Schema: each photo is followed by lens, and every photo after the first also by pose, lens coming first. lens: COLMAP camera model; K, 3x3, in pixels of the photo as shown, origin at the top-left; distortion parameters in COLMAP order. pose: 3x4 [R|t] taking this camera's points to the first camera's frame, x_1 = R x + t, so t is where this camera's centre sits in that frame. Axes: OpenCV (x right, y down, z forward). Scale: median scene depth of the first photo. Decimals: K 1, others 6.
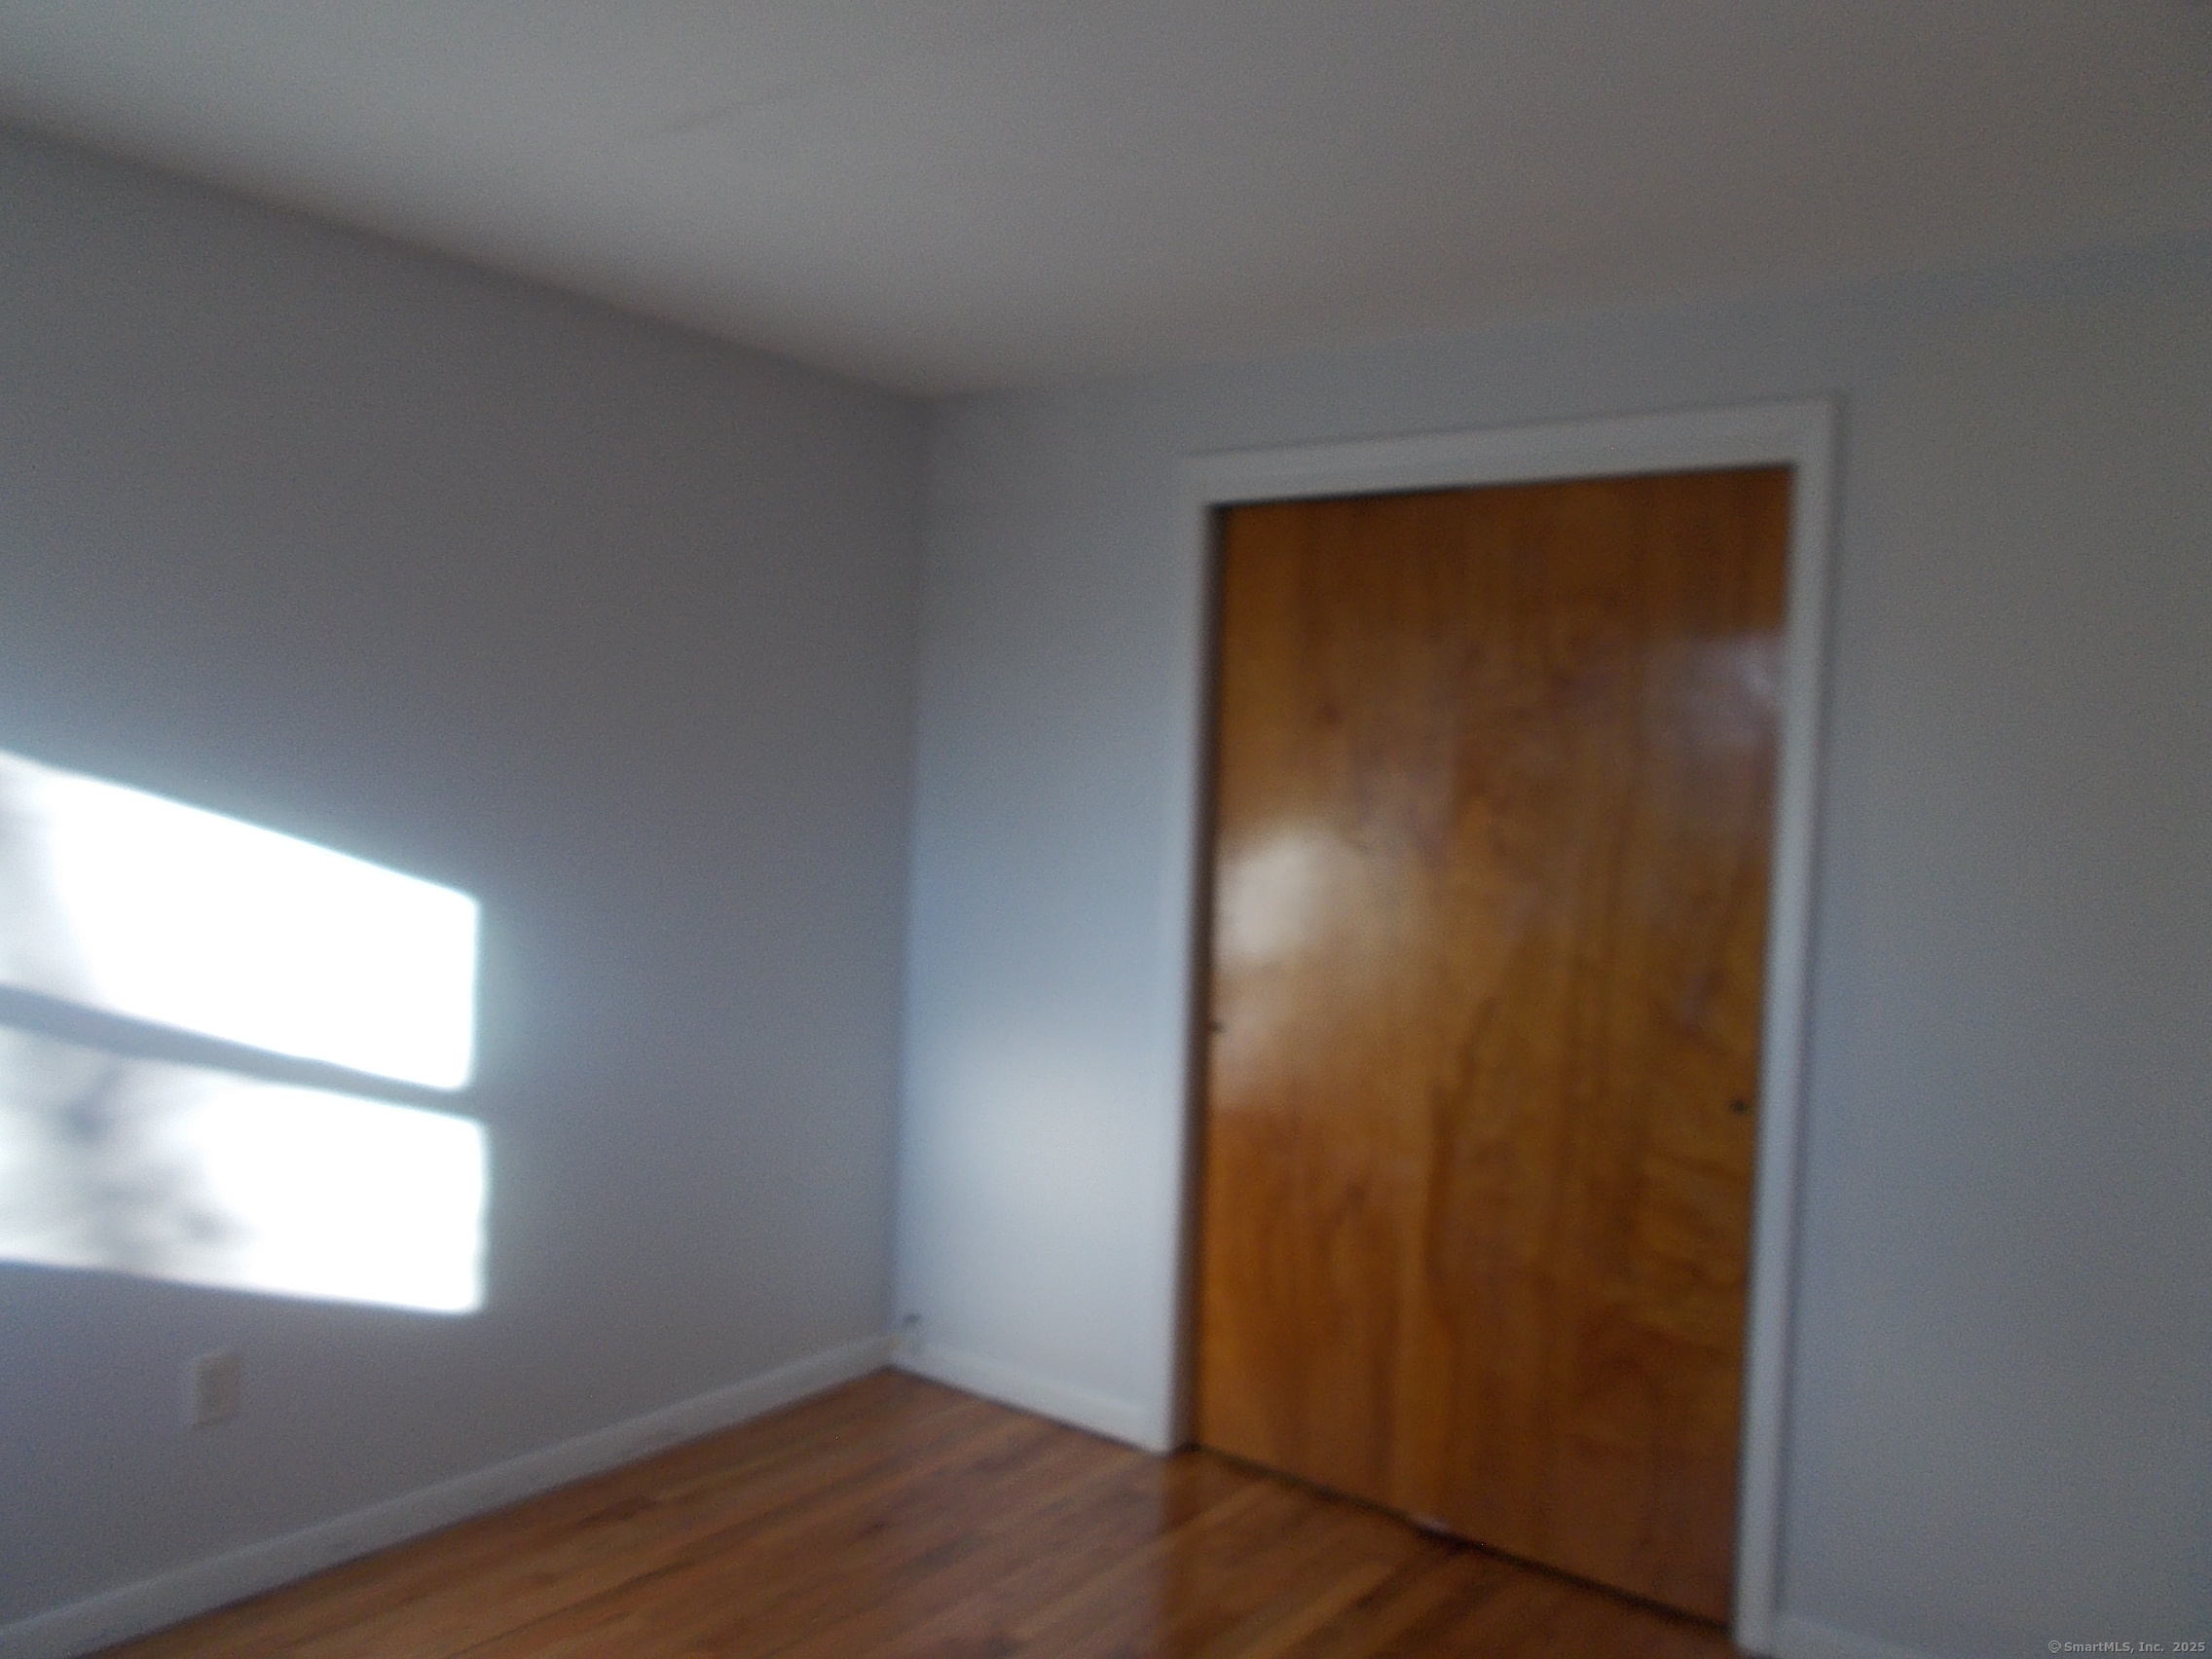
lens RADIAL K [[1705.9, 0, 1106.0], [0, 1705.9, 829.5], [0, 0, 1]] dist [0.012966, 0.002980]
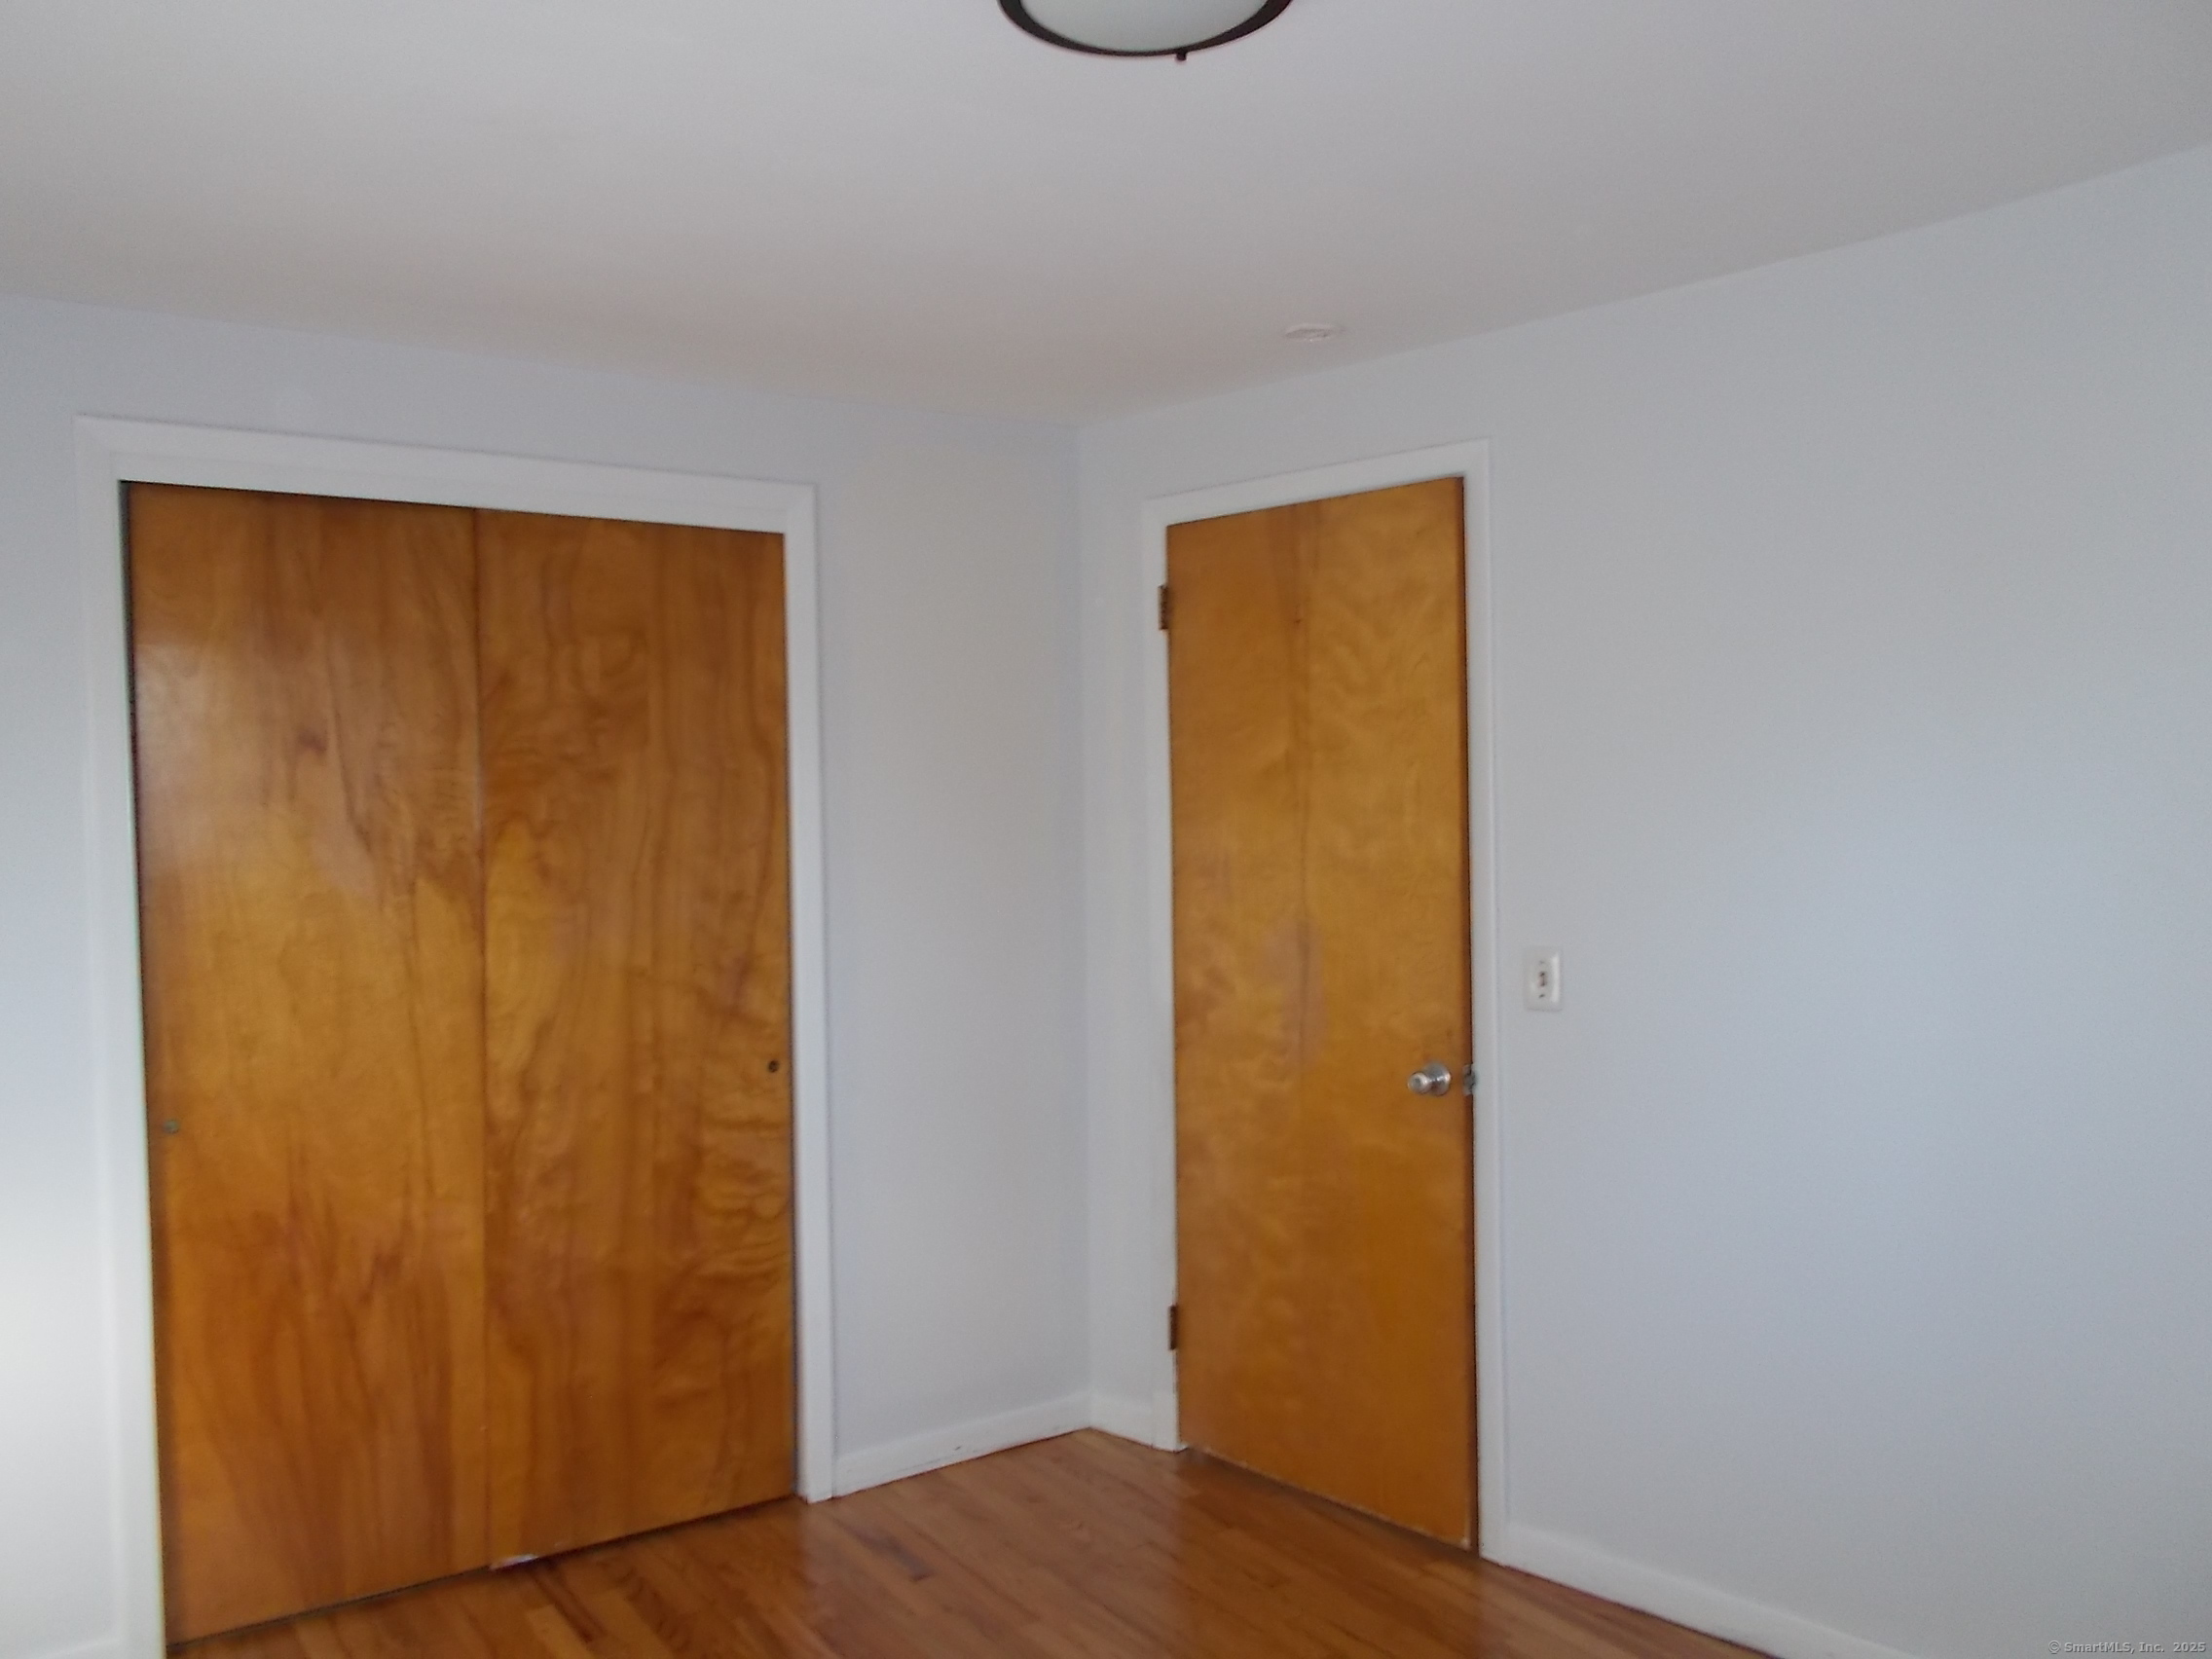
lens RADIAL K [[1705.9, 0, 1106.0], [0, 1705.9, 829.5], [0, 0, 1]] dist [0.012966, 0.002980]
pose [[0.341948, -0.080358, 0.936277, -0.626902], [0.052910, 0.996403, 0.066195, -0.066667], [-0.938228, 0.026903, 0.344970, 0.346795]]
